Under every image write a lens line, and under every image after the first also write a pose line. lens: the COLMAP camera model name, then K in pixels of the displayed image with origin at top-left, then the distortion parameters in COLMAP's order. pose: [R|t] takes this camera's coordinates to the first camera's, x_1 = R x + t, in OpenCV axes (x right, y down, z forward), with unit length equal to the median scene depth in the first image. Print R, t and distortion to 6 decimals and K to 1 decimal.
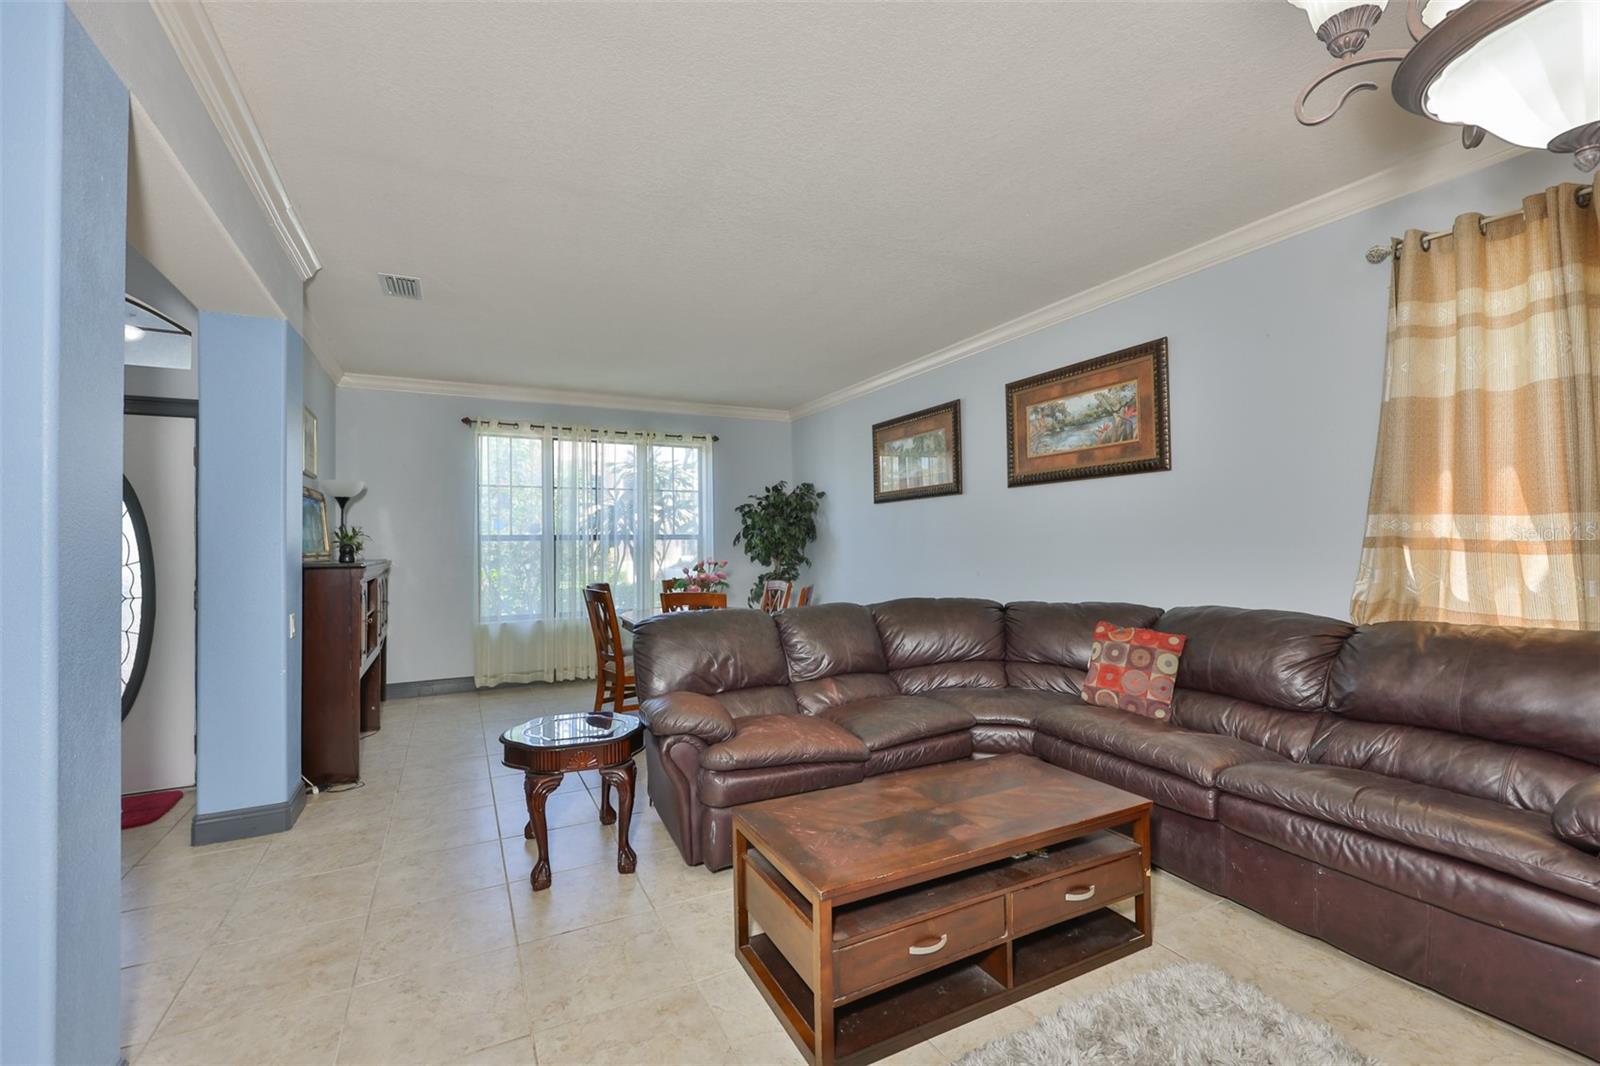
lens RADIAL K [[674.5, 0, 809.5], [0, 674.5, 531.0], [0, 0, 1]] dist [0.002616, -0.000189]
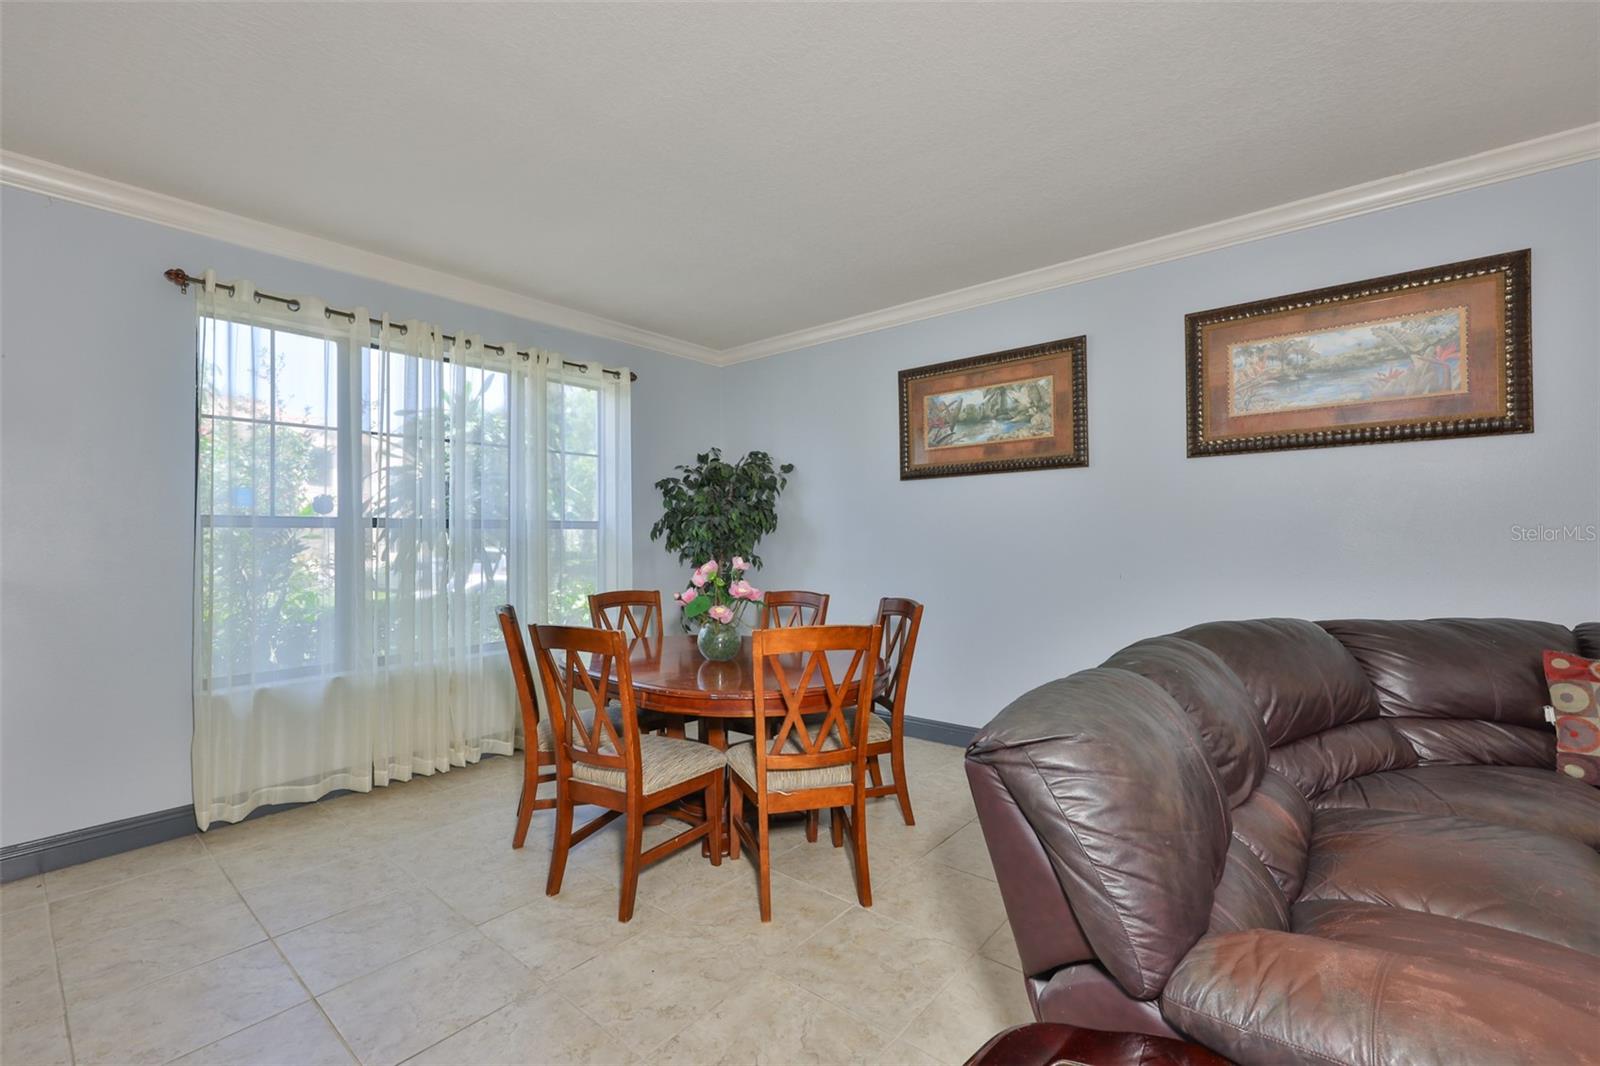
lens RADIAL K [[674.5, 0, 805.3], [0, 674.5, 527.0], [0, 0, 1]] dist [0.002616, -0.000189]
pose [[0.922479, 0.009654, 0.385926, -0.405968], [-0.009459, 0.999952, -0.002405, 0.017406], [-0.385931, -0.001432, 0.922527, 0.550015]]
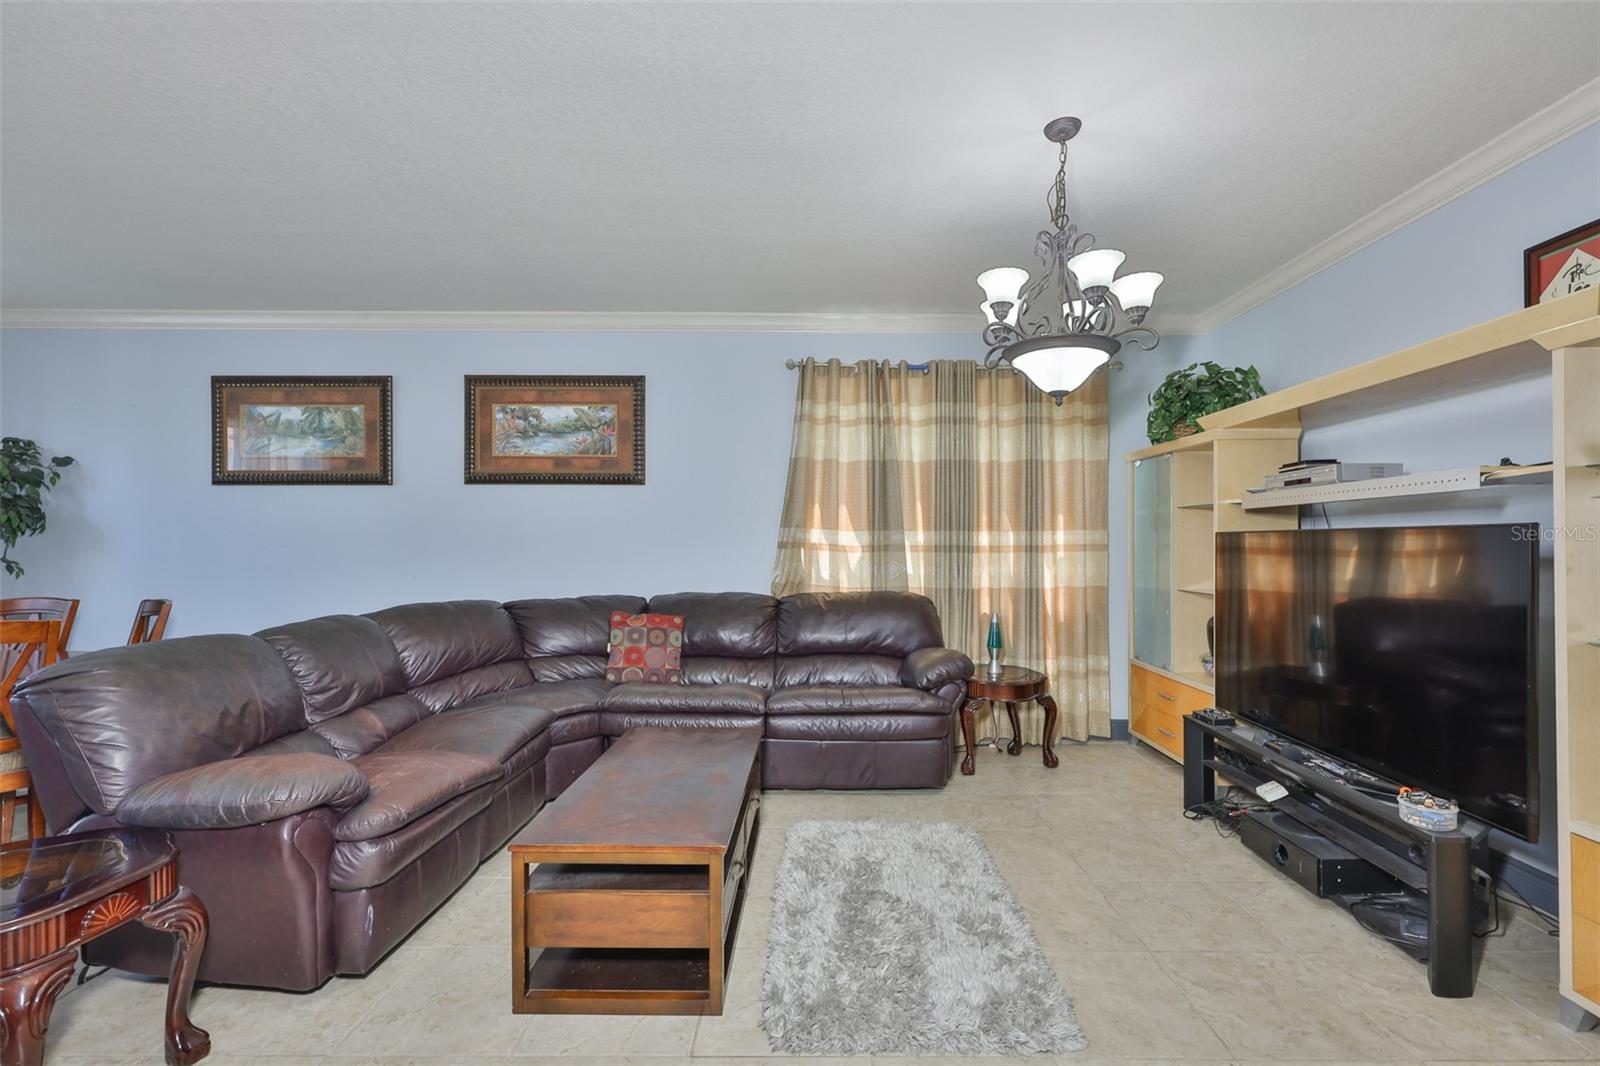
lens RADIAL K [[674.5, 0, 816.9], [0, 674.5, 542.4], [0, 0, 1]] dist [0.002616, -0.000189]
pose [[0.474204, 0.013243, 0.880315, -0.344683], [-0.027366, 0.999625, -0.000296, 0.005503], [-0.879990, -0.023951, 0.474389, 0.121554]]
